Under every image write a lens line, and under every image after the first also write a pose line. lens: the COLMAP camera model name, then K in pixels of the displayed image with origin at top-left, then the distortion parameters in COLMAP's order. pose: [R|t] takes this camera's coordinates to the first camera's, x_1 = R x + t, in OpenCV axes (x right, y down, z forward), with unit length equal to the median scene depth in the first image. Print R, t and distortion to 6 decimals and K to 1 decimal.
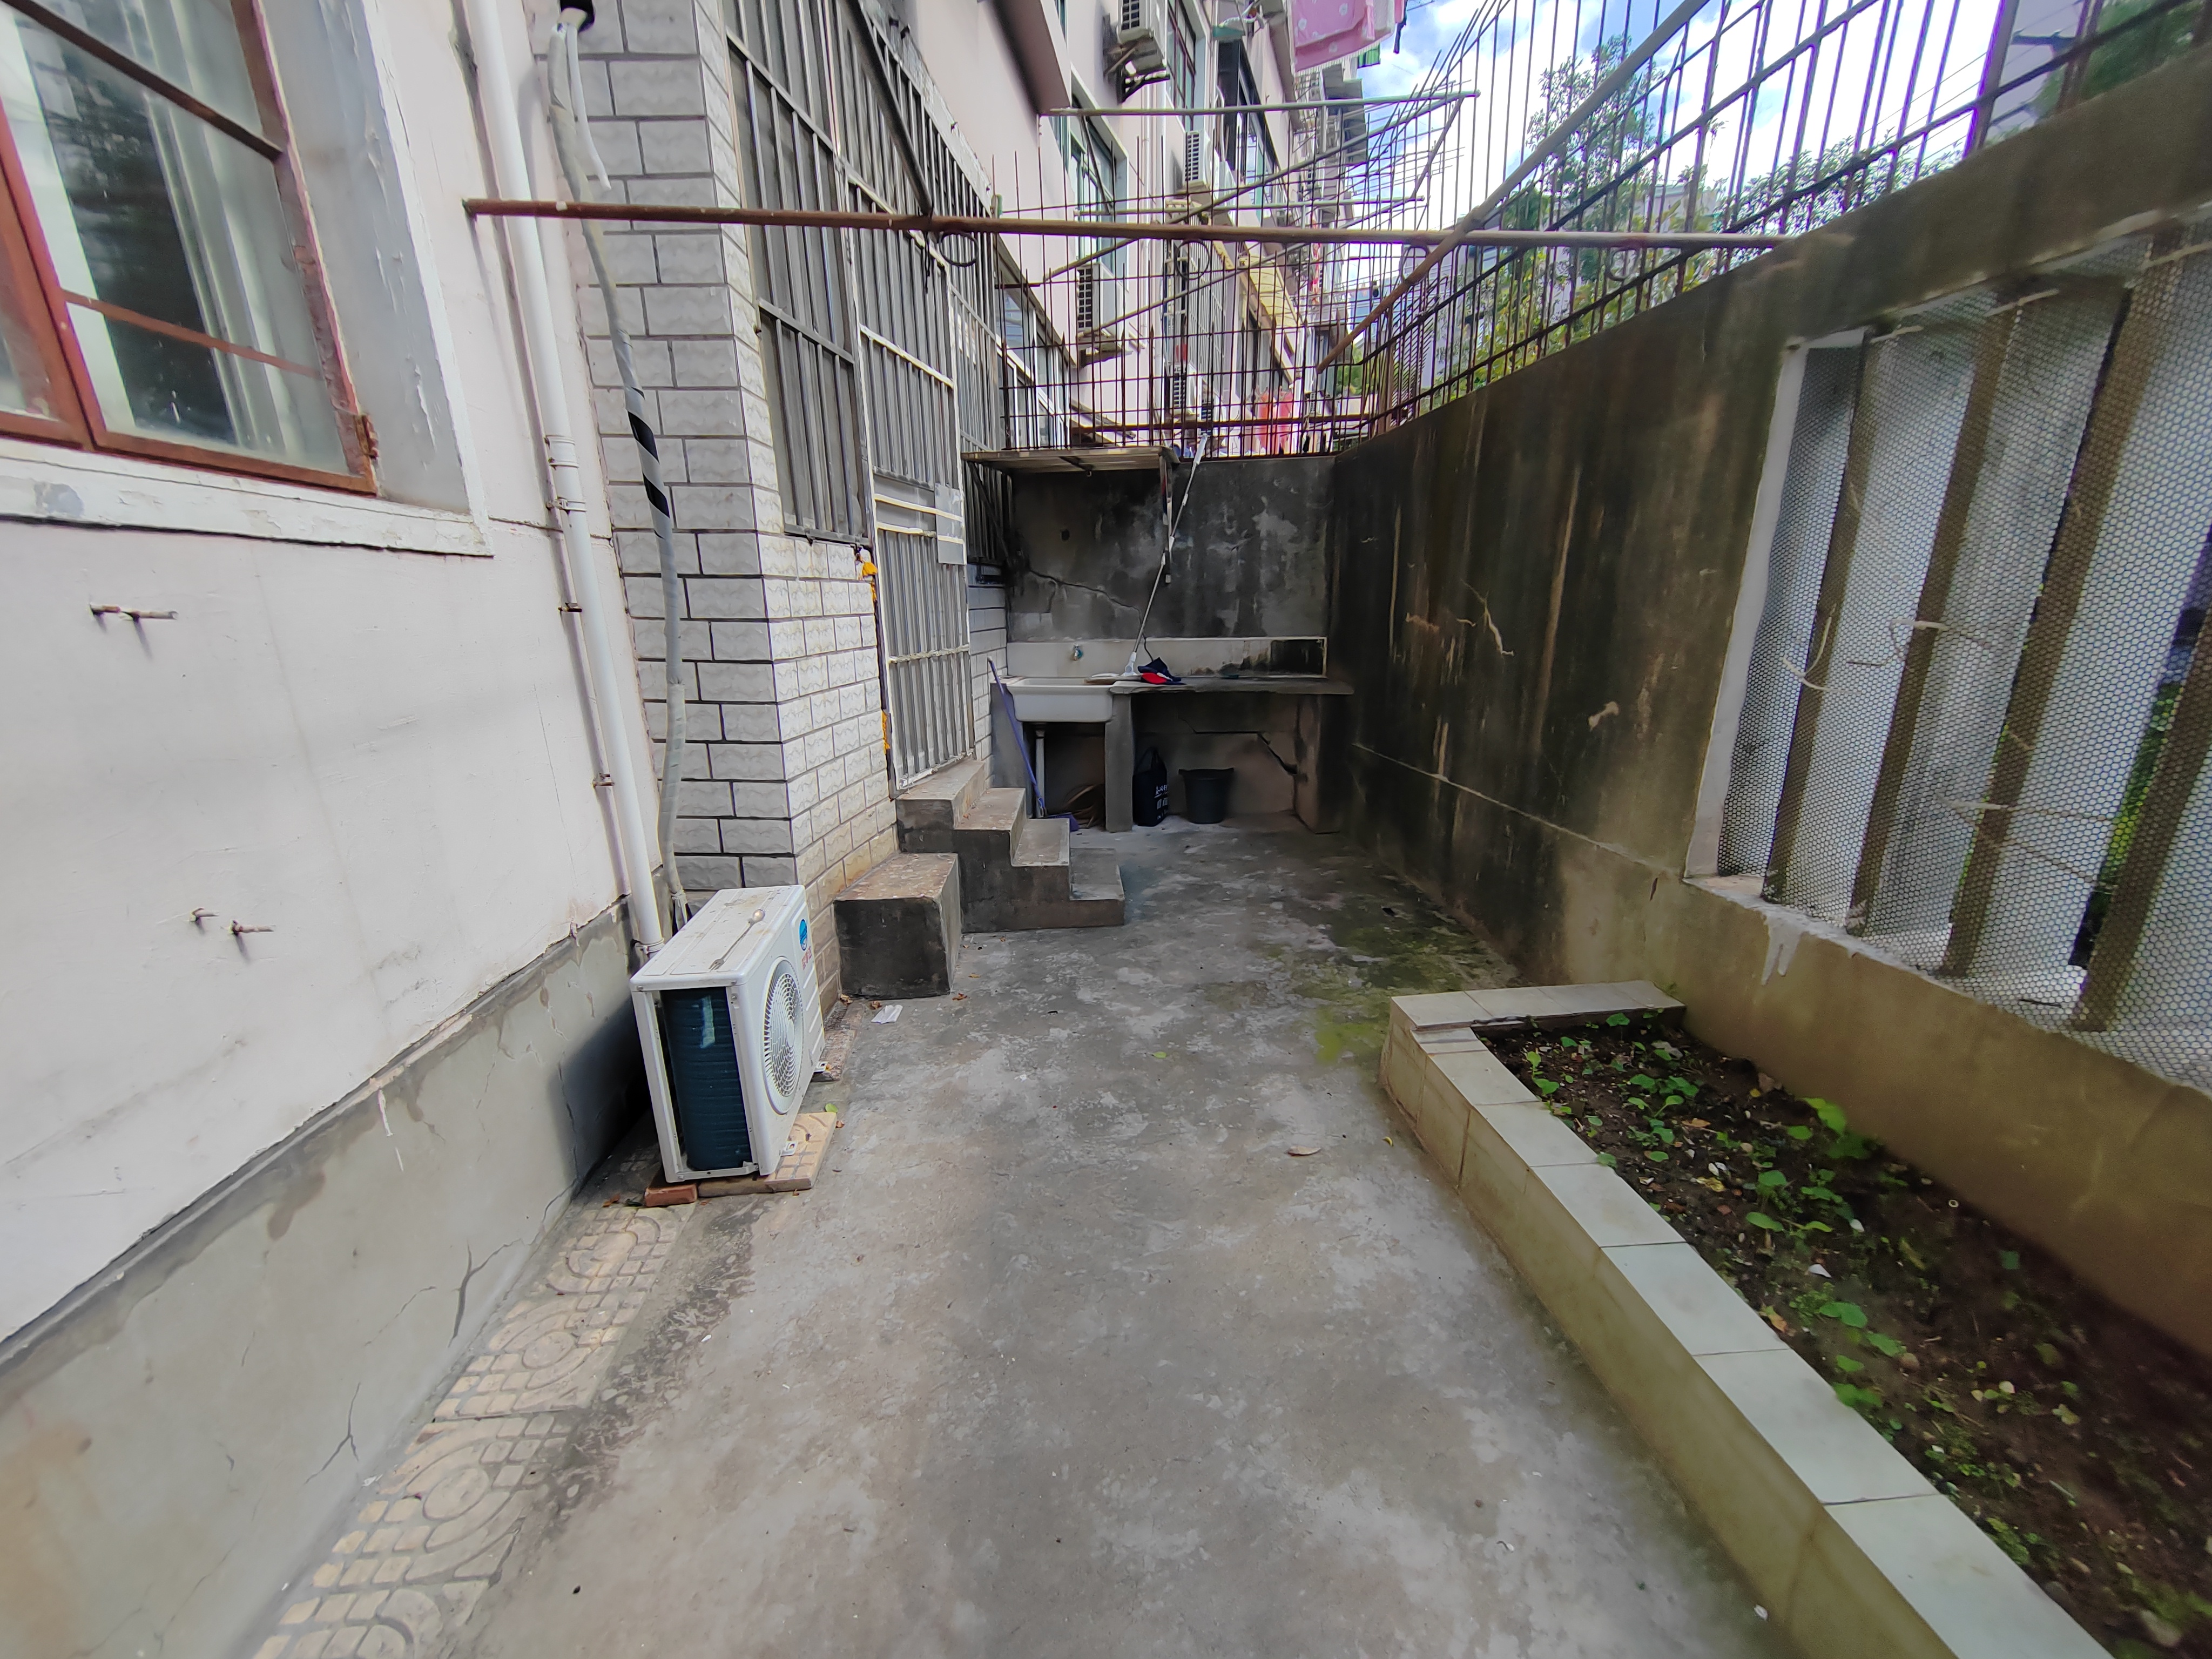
lens RADIAL K [[838.2, 0, 1108.9], [0, 838.2, 843.5], [0, 0, 1]] dist [0.000842, -0.000075]
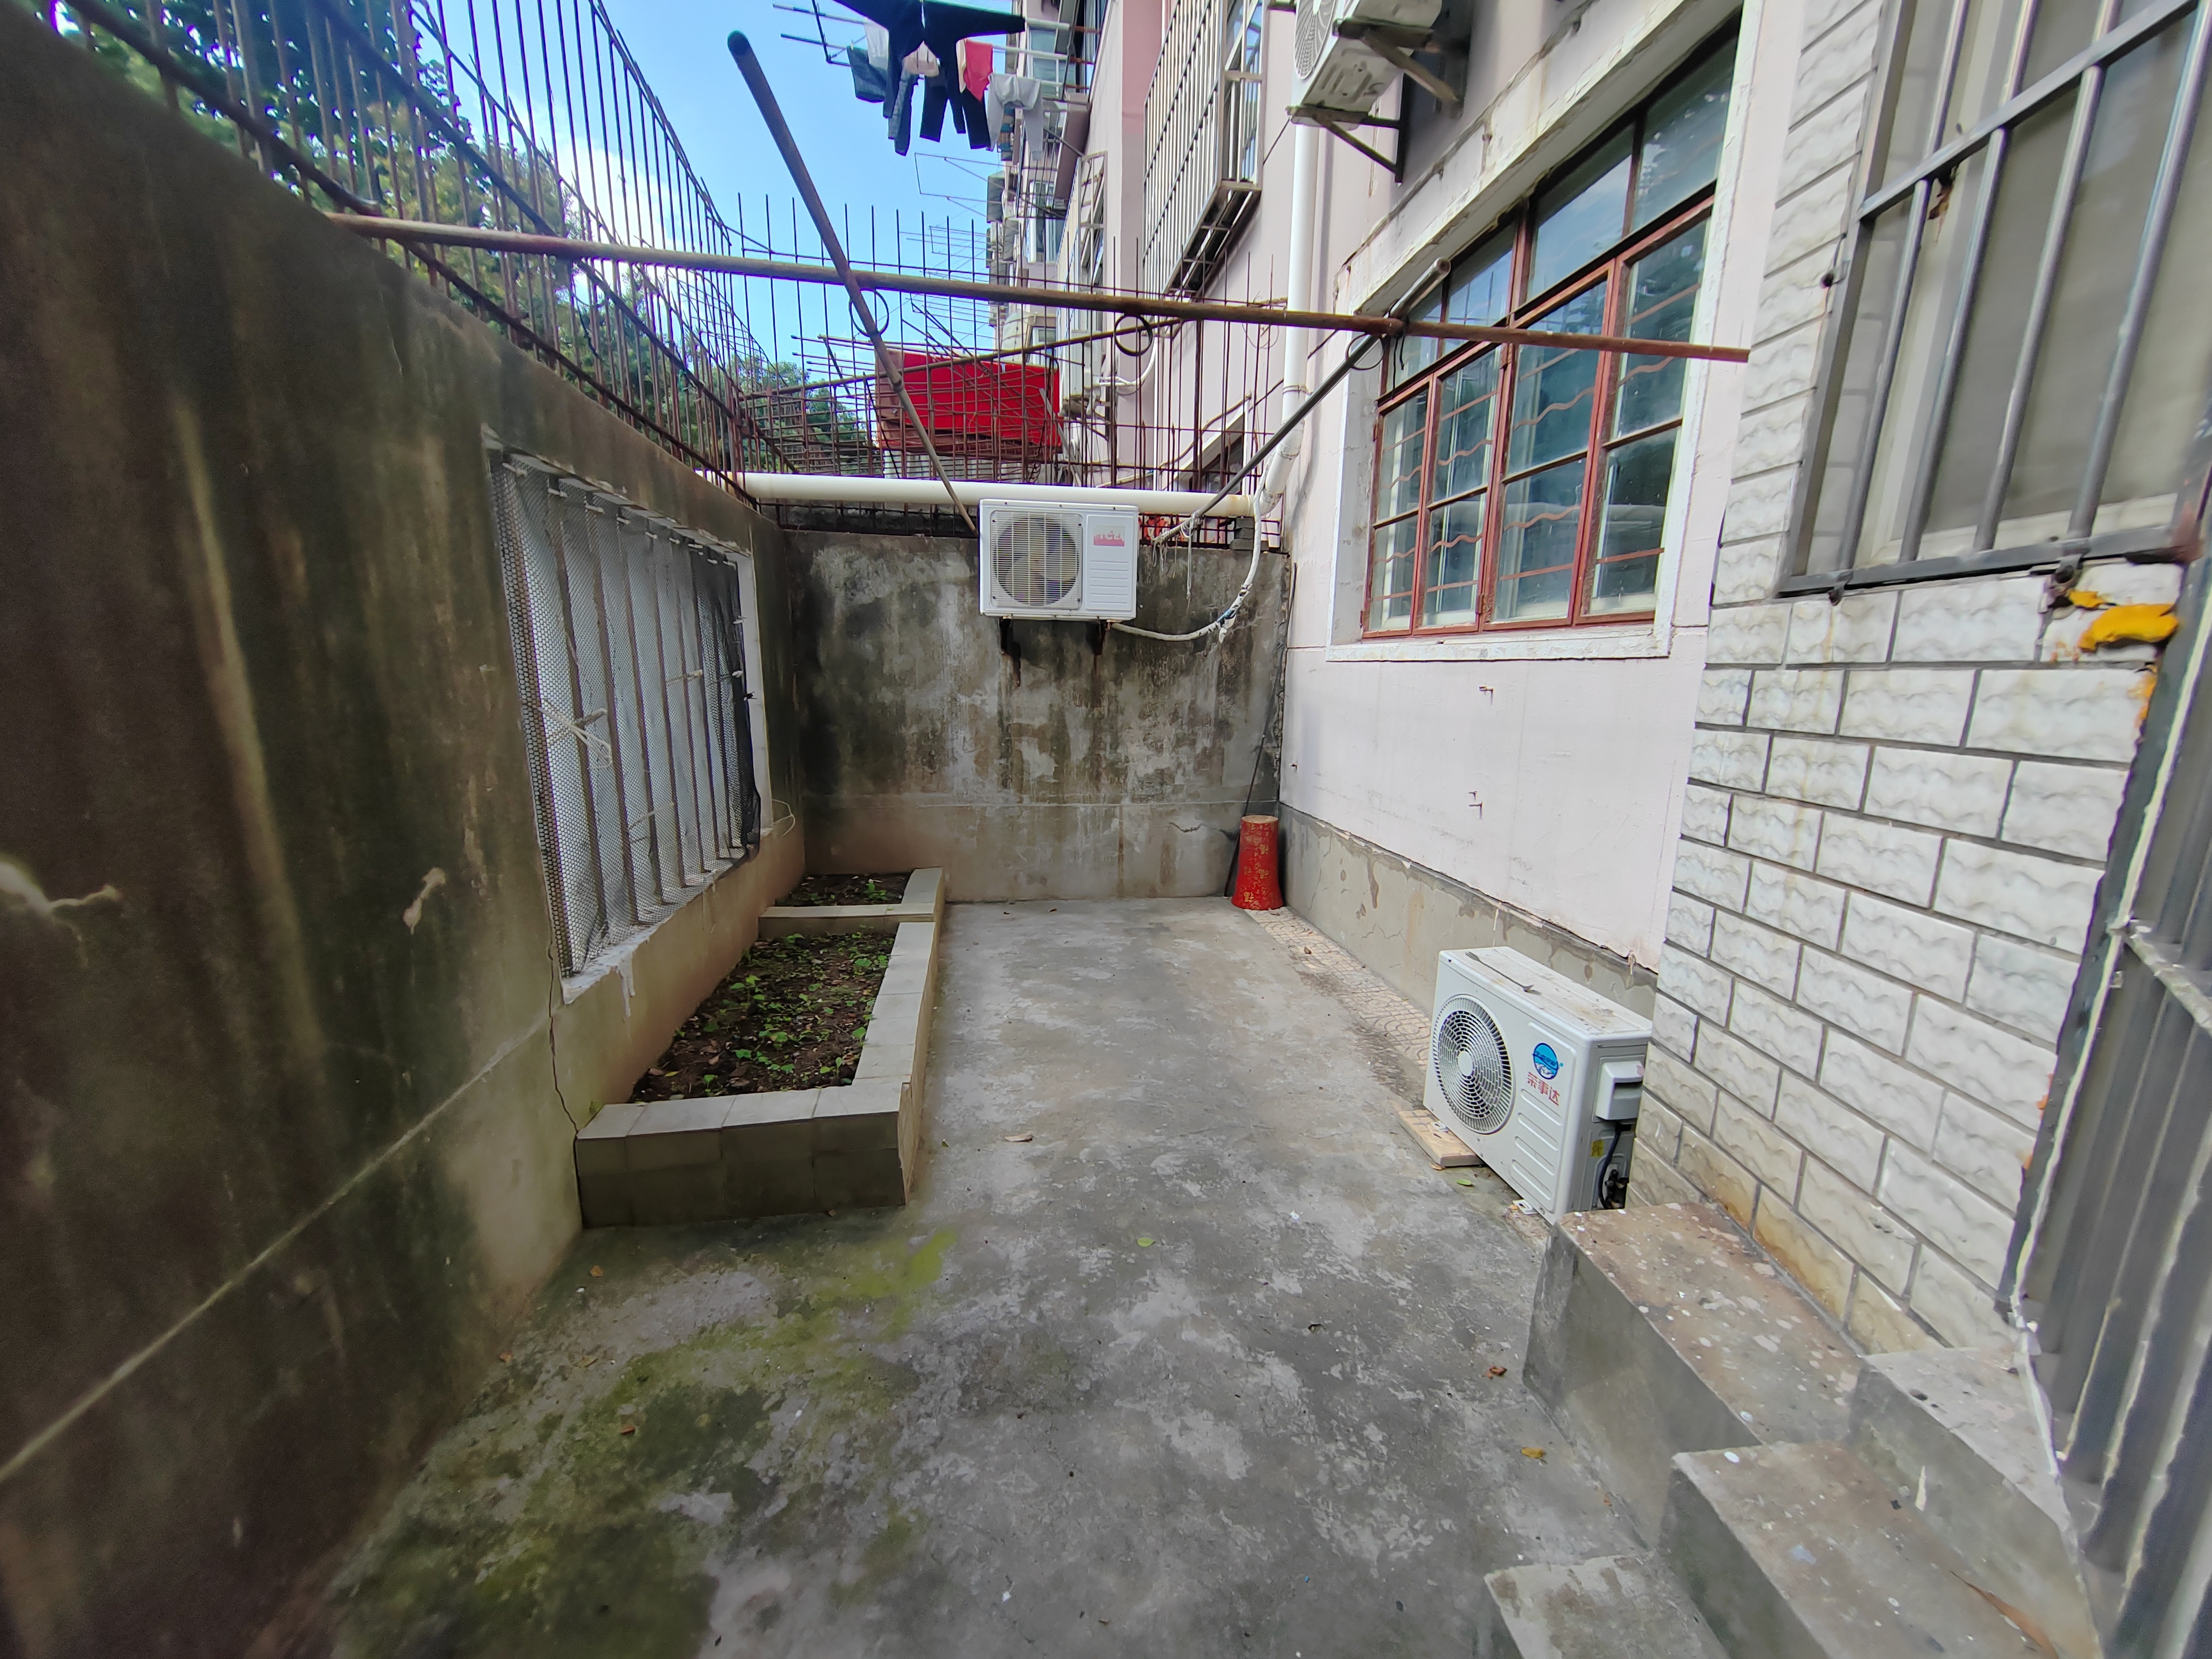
lens RADIAL K [[838.2, 0, 1108.9], [0, 838.2, 843.5], [0, 0, 1]] dist [0.000842, -0.000075]
pose [[-0.998219, 0.016733, -0.057253, 0.138357], [-0.012193, 0.882335, 0.470463, -0.481092], [0.058389, 0.470324, -0.880560, 1.560851]]
